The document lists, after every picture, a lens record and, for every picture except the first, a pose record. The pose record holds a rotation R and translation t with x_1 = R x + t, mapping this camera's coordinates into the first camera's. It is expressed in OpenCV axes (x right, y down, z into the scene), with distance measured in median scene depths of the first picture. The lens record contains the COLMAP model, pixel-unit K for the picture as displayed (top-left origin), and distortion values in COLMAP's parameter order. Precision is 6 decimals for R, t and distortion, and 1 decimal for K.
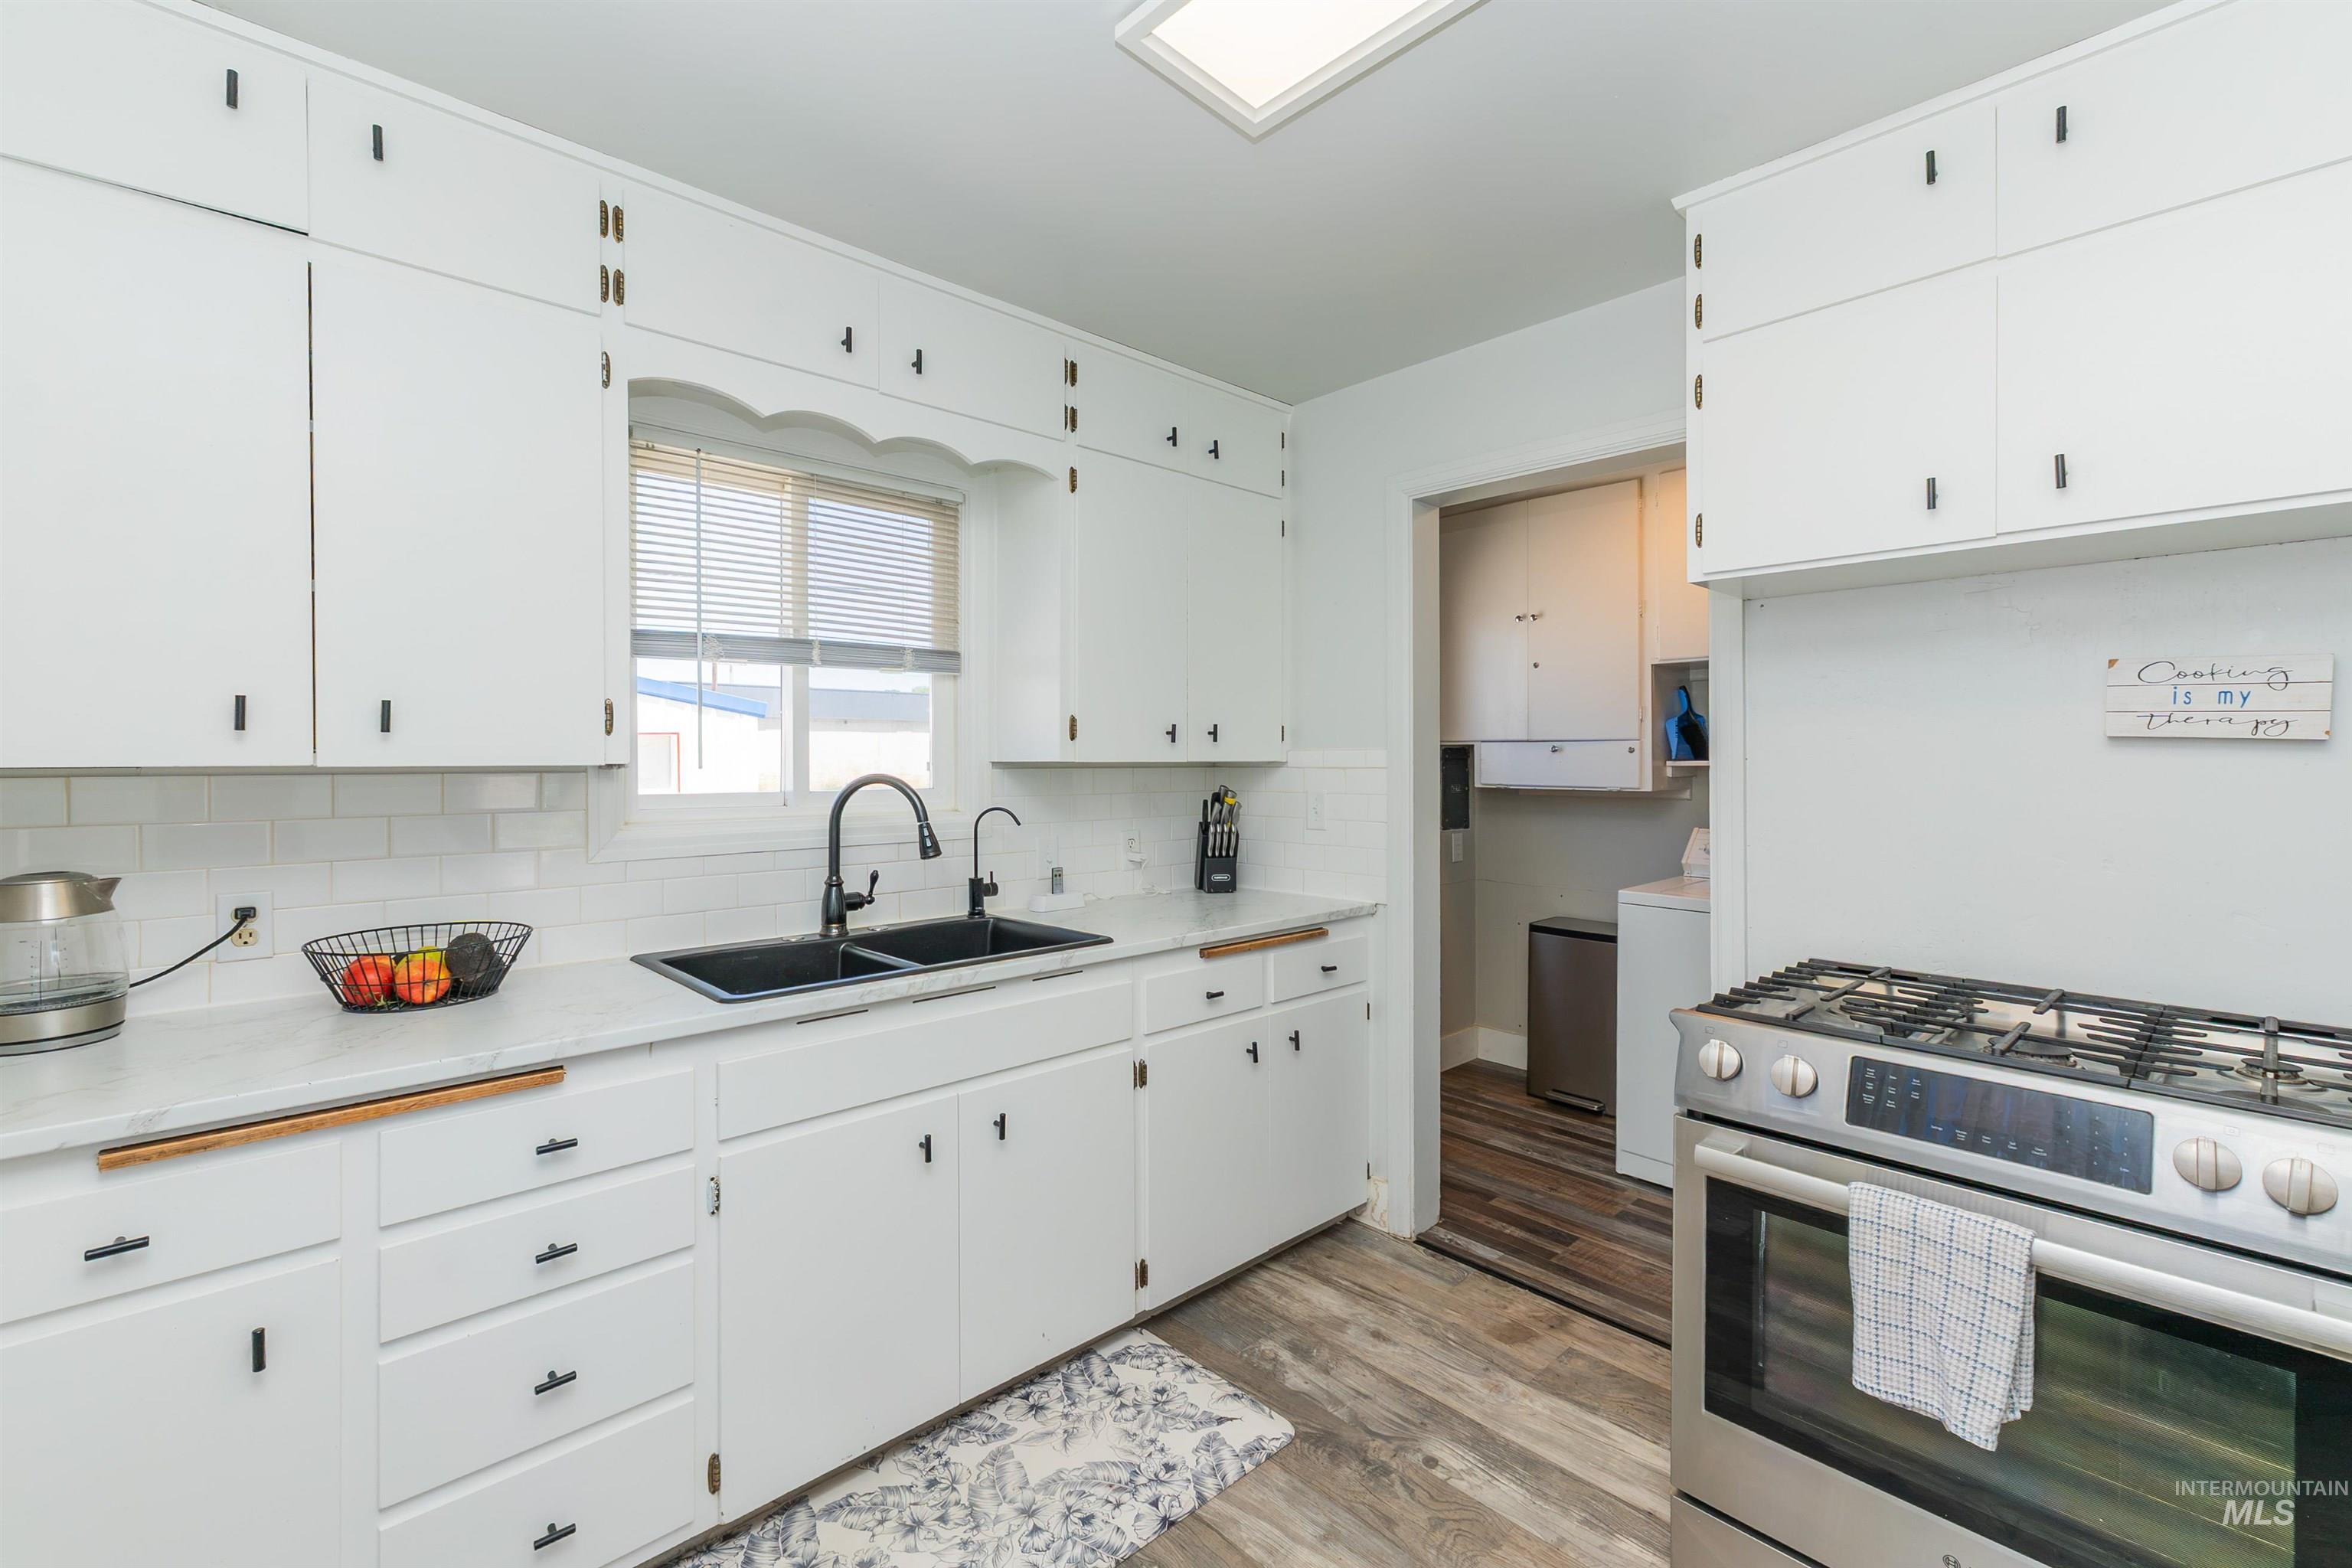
lens RADIAL K [[989.4, 0, 1181.9], [0, 989.4, 773.9], [0, 0, 1]] dist [0.003365, 0.000297]
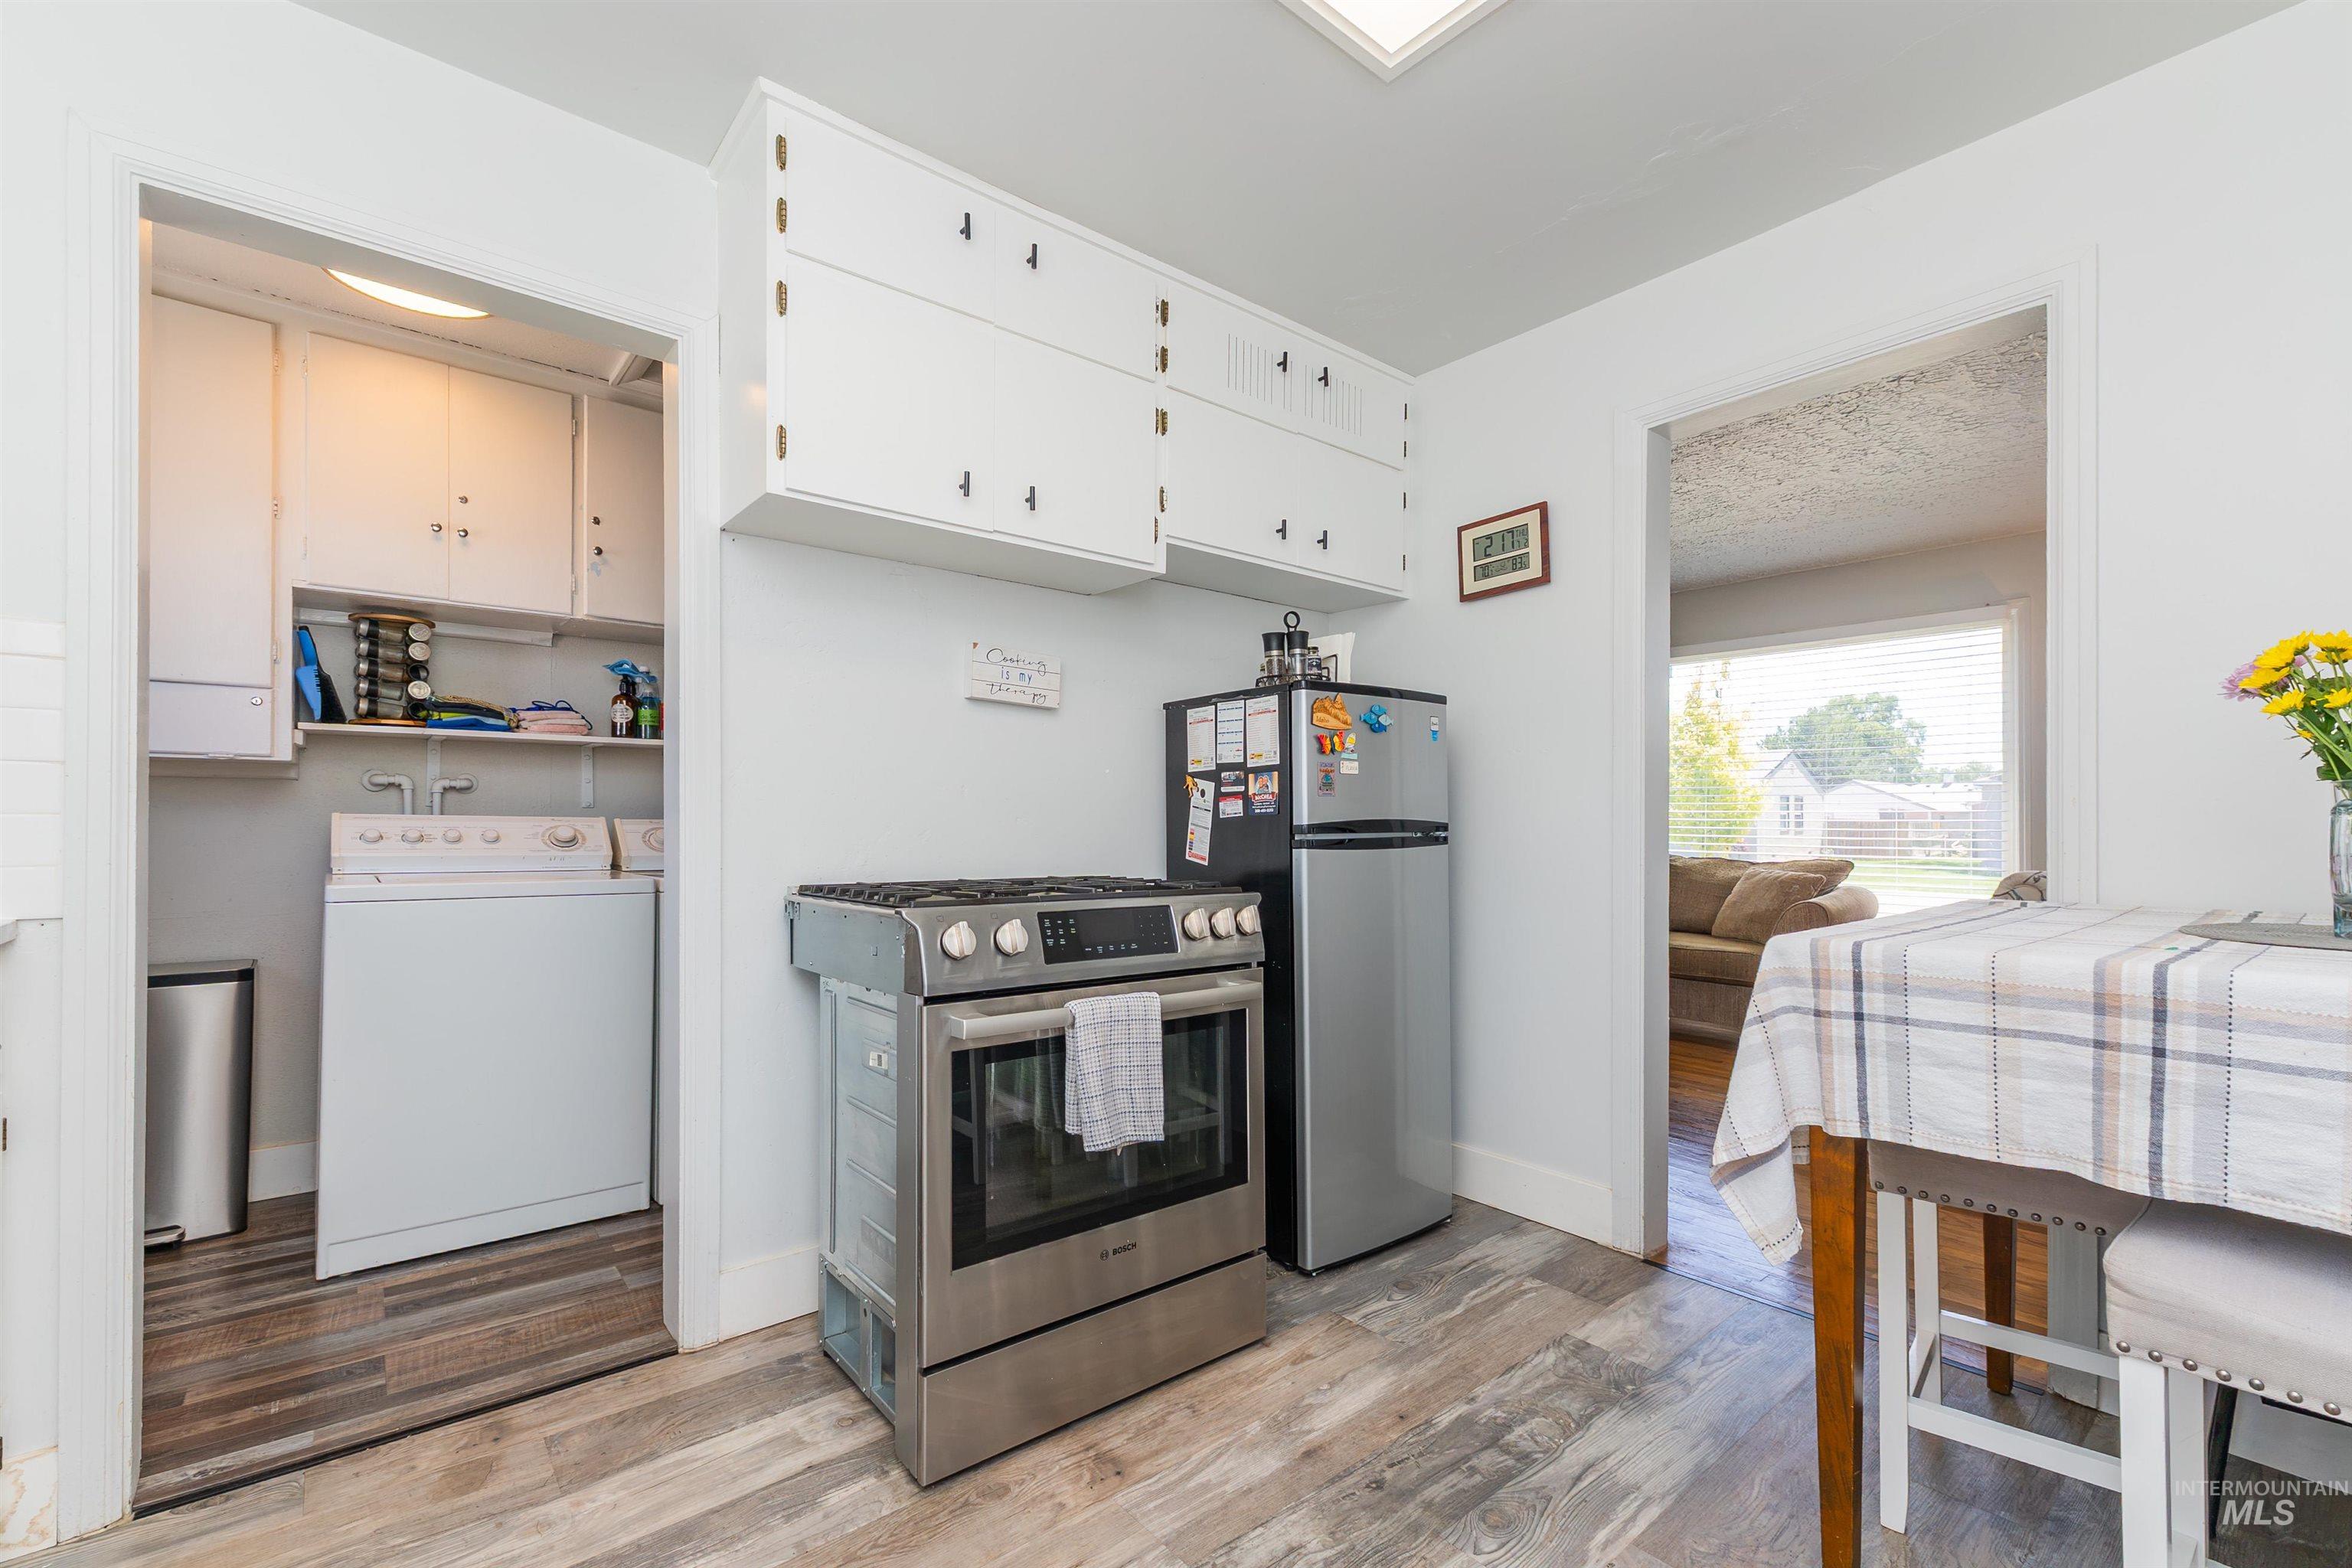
lens RADIAL K [[1028.5, 0, 1182.6], [0, 1028.5, 827.3], [0, 0, 1]] dist [-0.000326, 0.000048]
pose [[0.053099, -0.003482, 0.998583, -0.428720], [0.009549, 0.999950, 0.002979, 0.122141], [-0.998544, 0.009377, 0.053130, 0.522569]]
